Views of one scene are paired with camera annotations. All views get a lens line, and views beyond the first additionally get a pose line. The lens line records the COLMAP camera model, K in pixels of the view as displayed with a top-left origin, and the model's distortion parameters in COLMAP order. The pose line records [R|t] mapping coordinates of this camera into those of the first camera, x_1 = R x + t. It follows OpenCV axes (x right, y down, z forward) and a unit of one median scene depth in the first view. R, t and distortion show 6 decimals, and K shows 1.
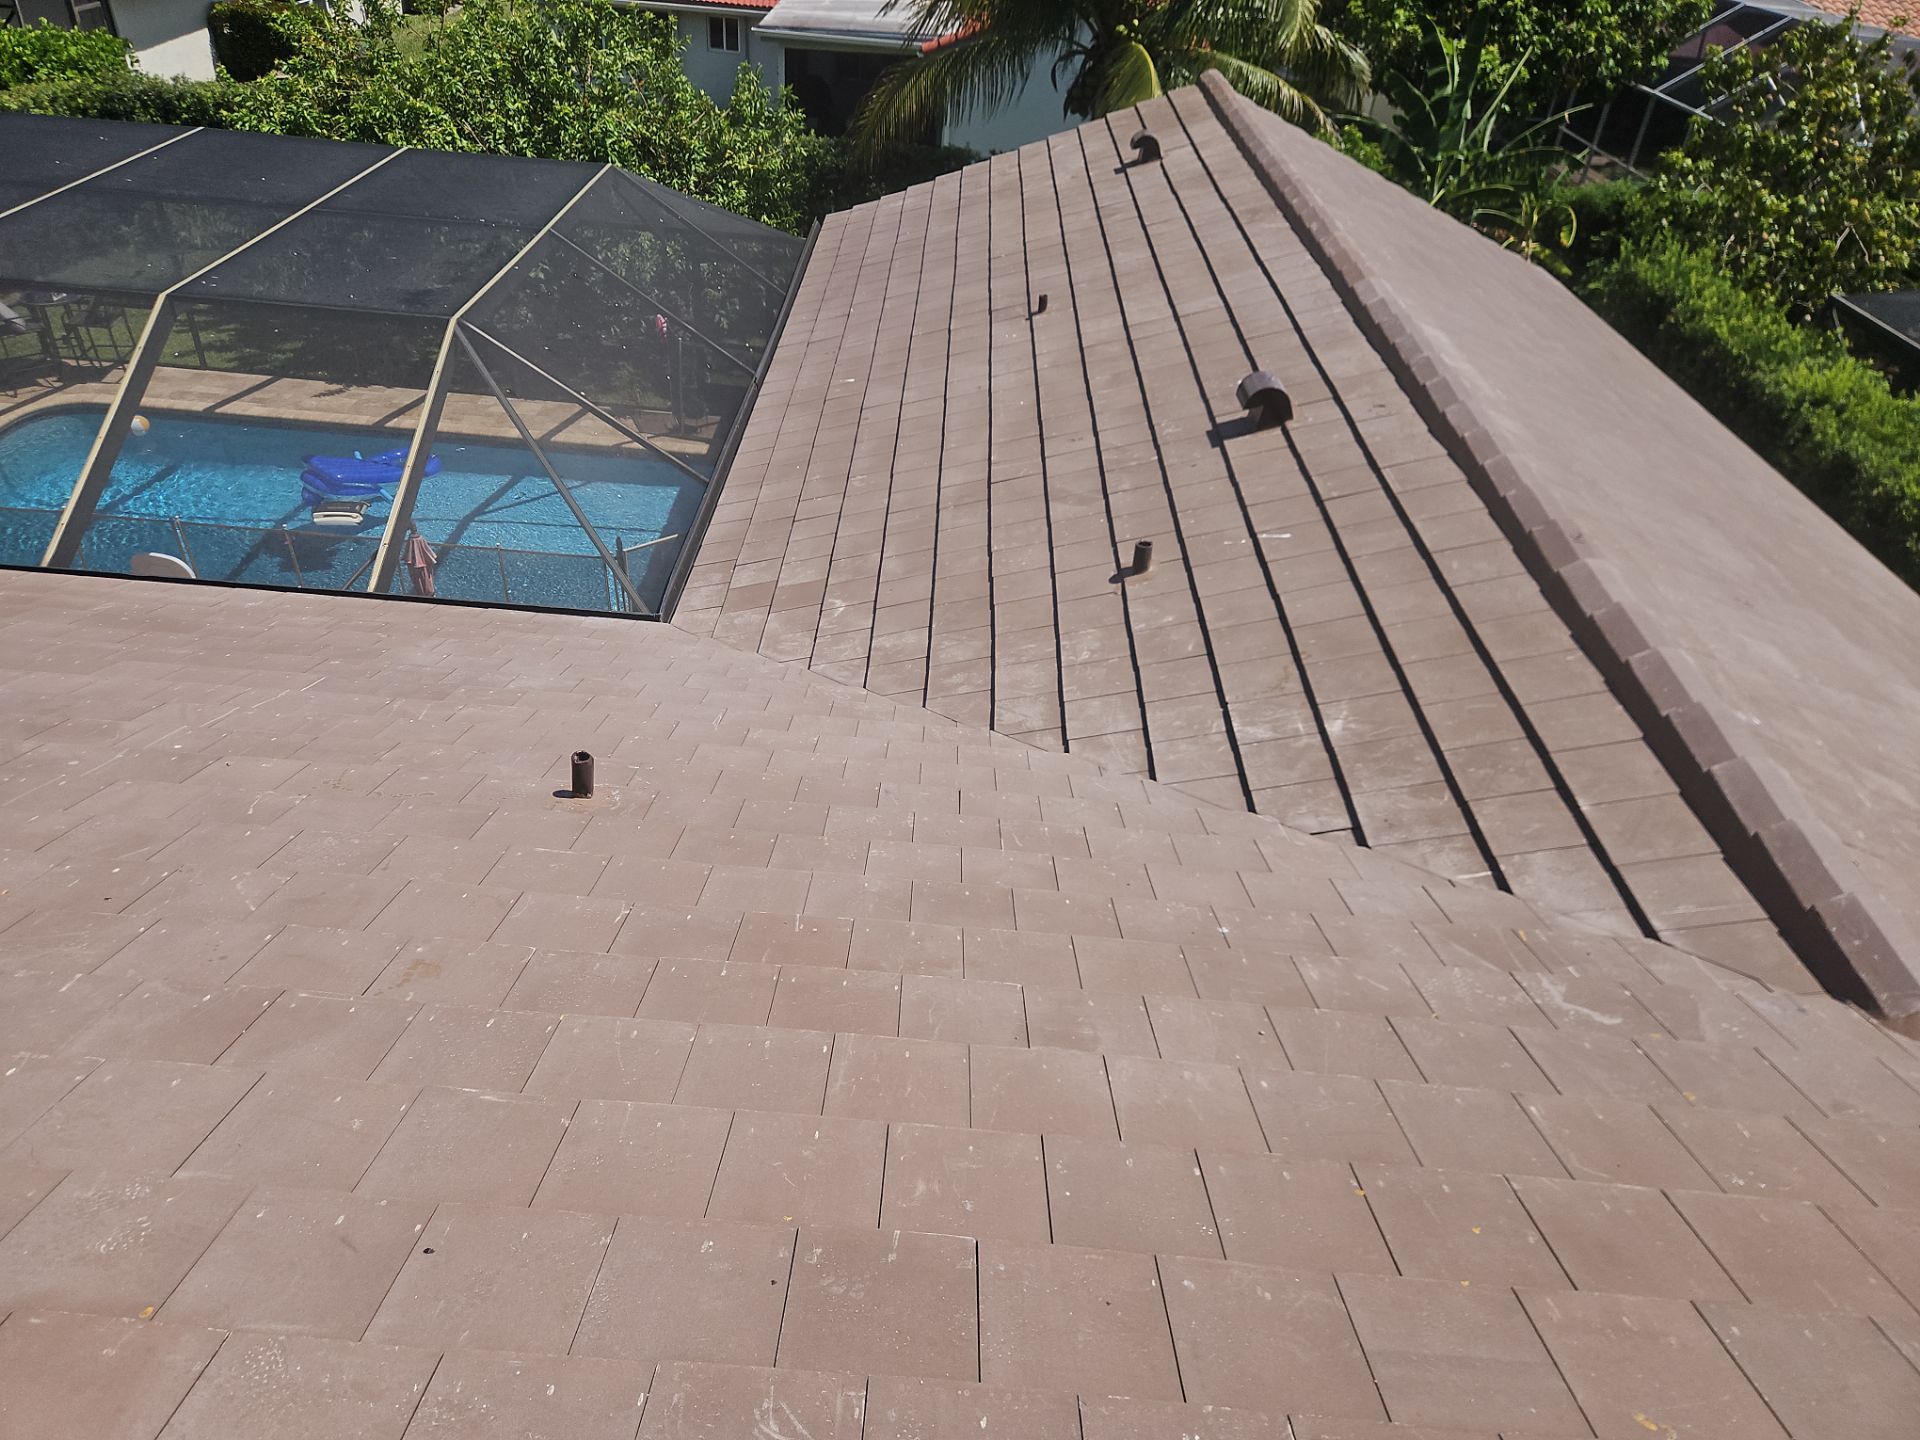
lens RADIAL K [[1192.6, 0, 946.4], [0, 1192.6, 752.1], [0, 0, 1]] dist [0.081227, -0.054916]
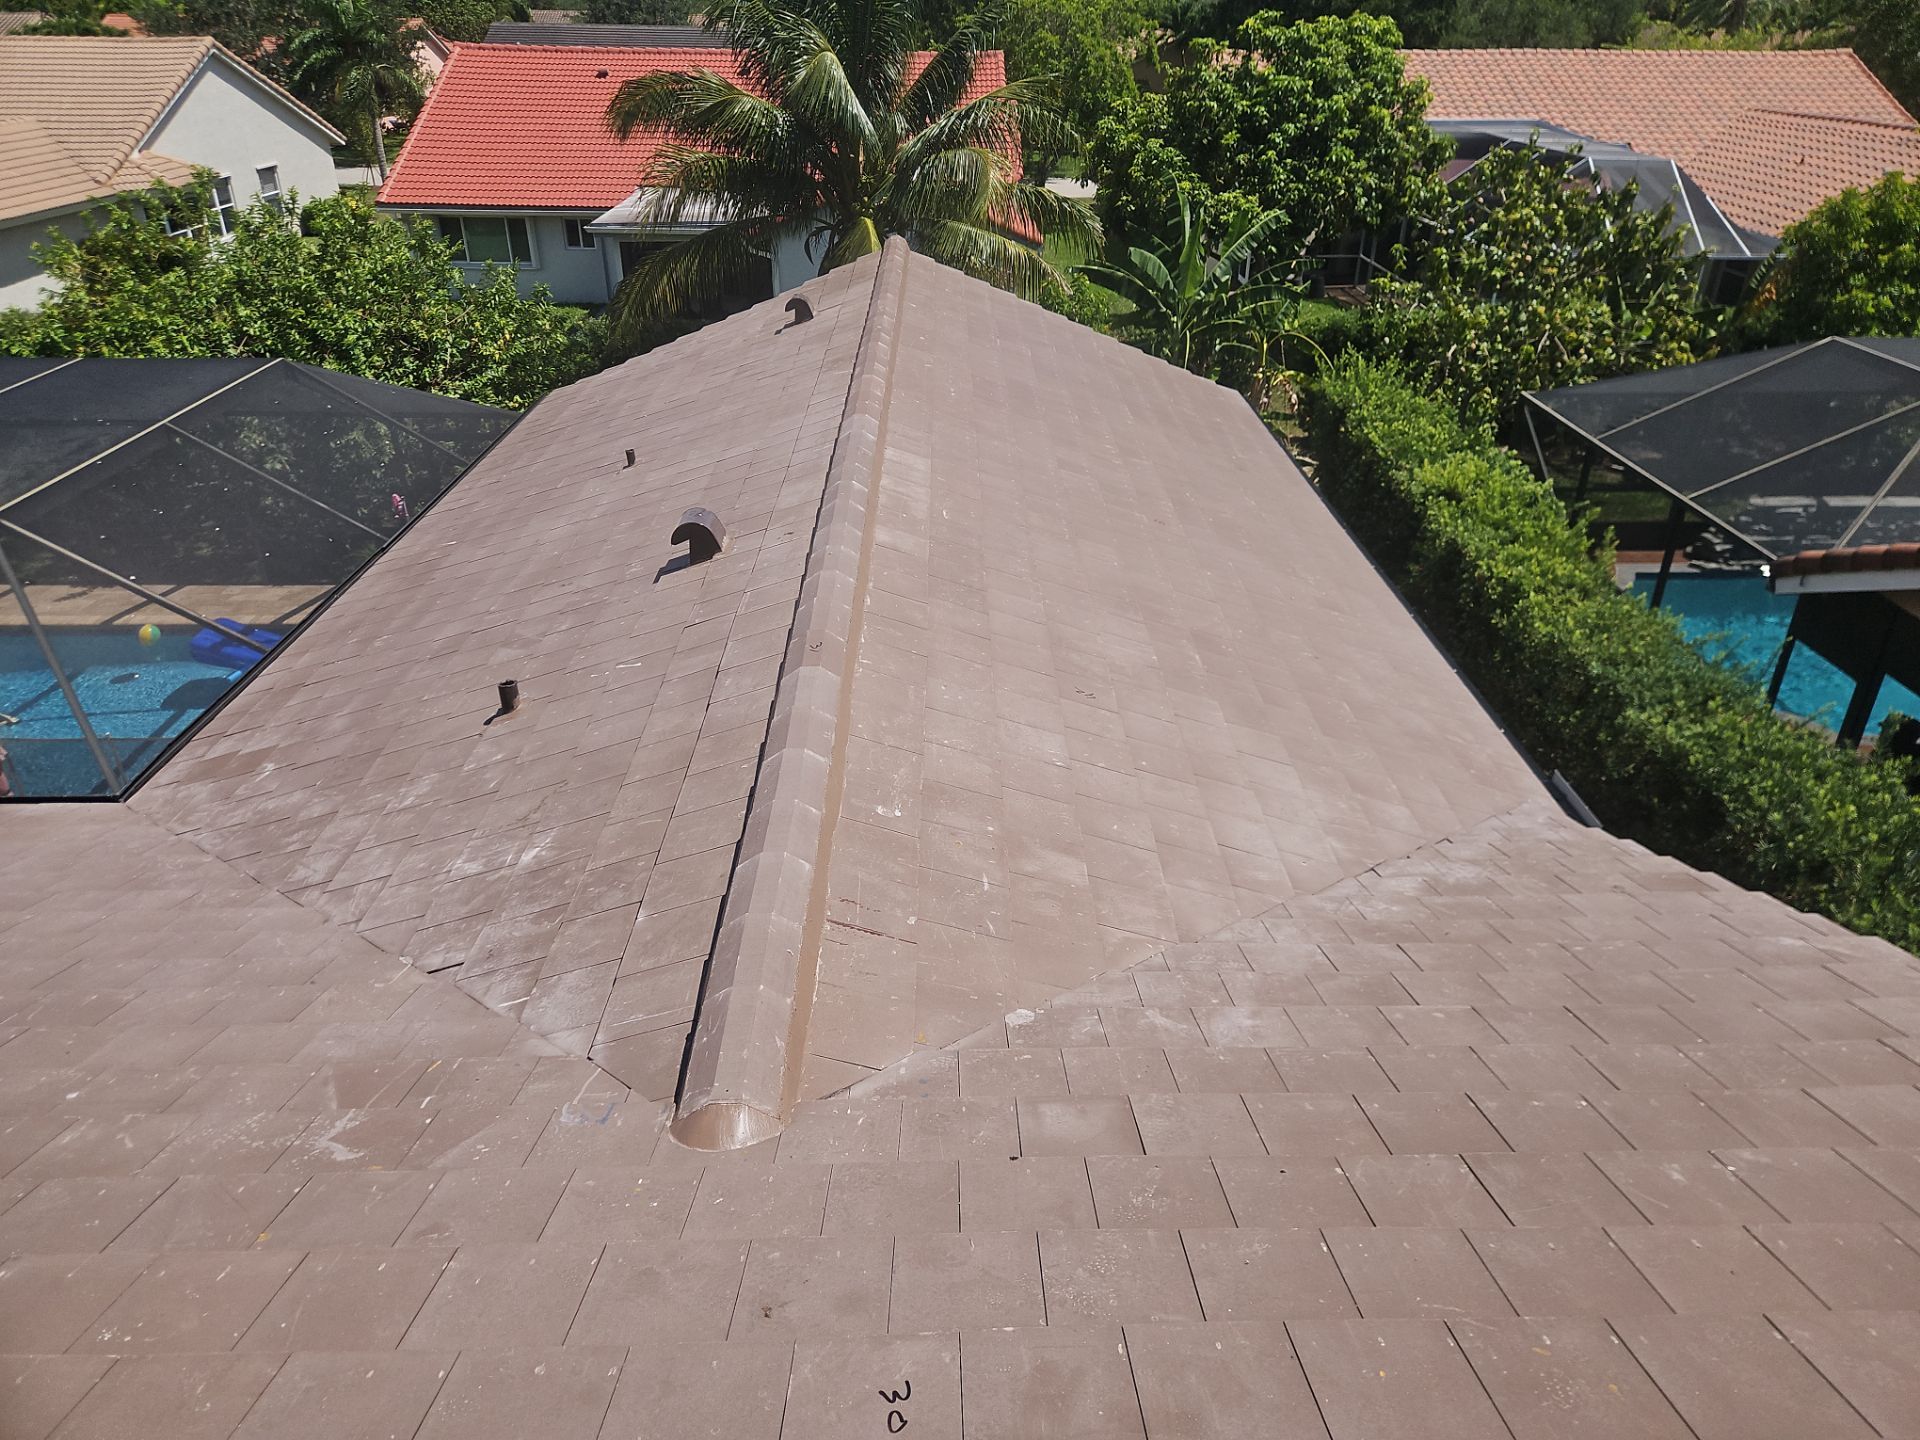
lens RADIAL K [[1192.6, 0, 946.4], [0, 1192.6, 752.1], [0, 0, 1]] dist [0.081227, -0.054916]
pose [[0.995704, -0.086500, 0.033047, 0.174789], [0.089724, 0.989488, -0.113416, 0.010223], [-0.022889, 0.115894, 0.992998, 0.001846]]
